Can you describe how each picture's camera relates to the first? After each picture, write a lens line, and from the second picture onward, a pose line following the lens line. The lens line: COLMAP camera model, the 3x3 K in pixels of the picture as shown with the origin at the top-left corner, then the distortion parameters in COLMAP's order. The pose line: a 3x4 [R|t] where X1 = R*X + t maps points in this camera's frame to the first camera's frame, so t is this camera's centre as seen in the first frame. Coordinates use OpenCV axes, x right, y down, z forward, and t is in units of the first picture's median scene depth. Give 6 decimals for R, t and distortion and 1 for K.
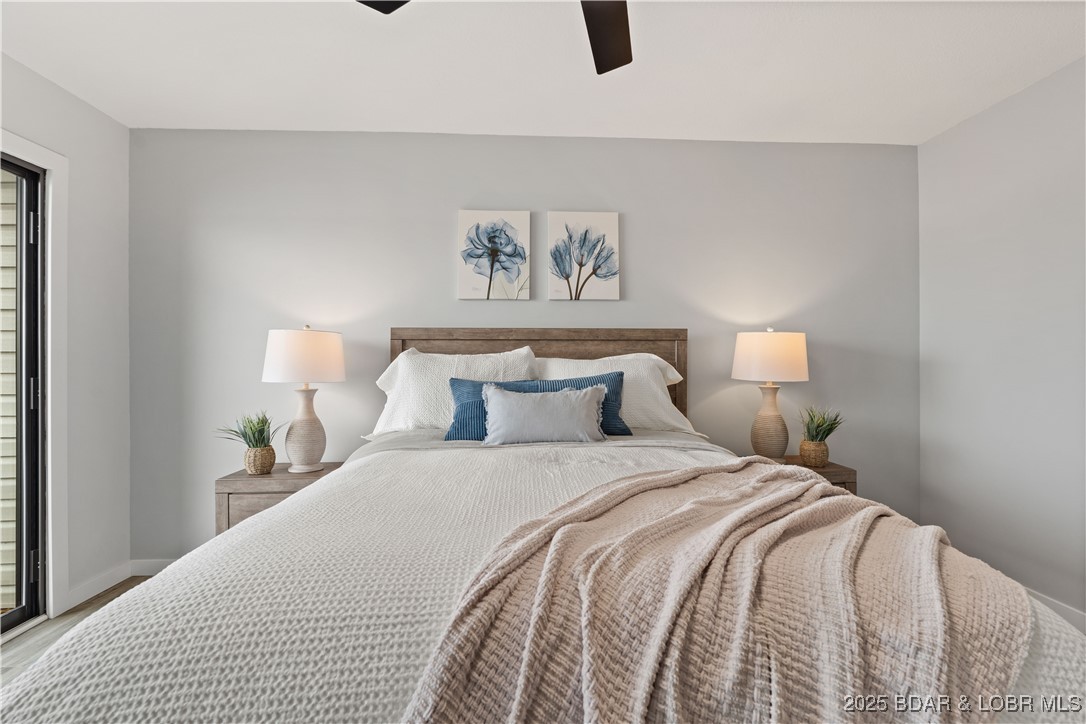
lens RADIAL K [[489.2, 0, 546.2], [0, 489.2, 361.6], [0, 0, 1]] dist [-0.005304, 0.000258]
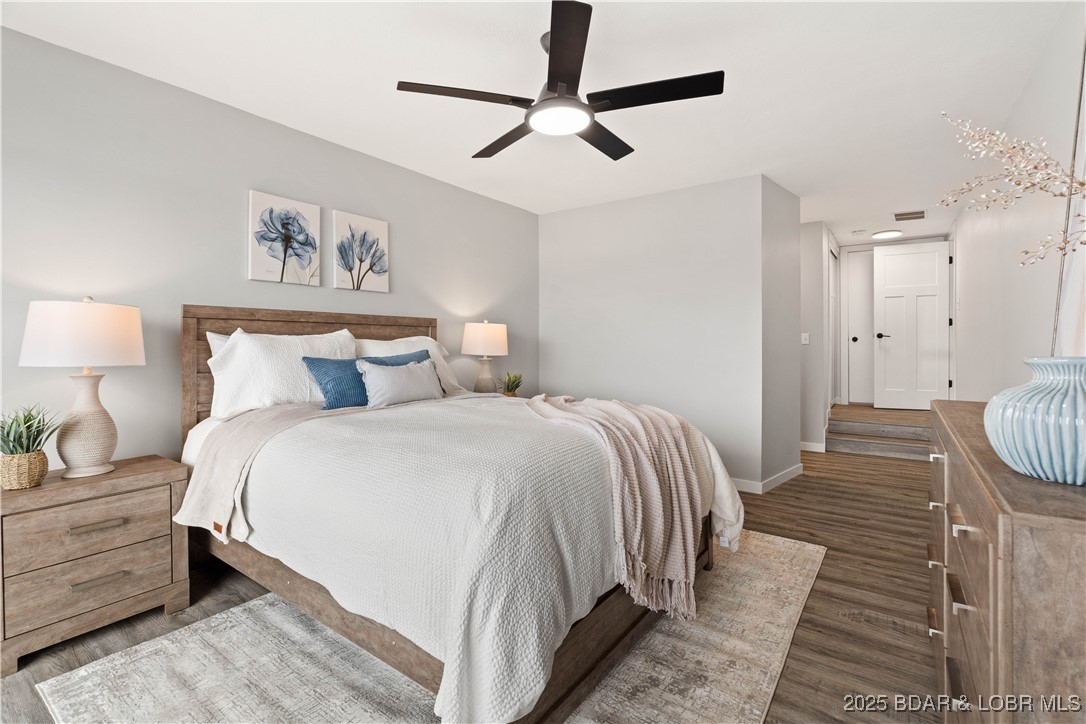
lens RADIAL K [[492.4, 0, 541.5], [0, 492.4, 347.1], [0, 0, 1]] dist [-0.001569, 0.000142]
pose [[0.633430, -0.004508, 0.773787, -0.581112], [-0.002593, 0.999965, 0.007948, 0.001256], [-0.773795, -0.007041, 0.633397, -0.097929]]
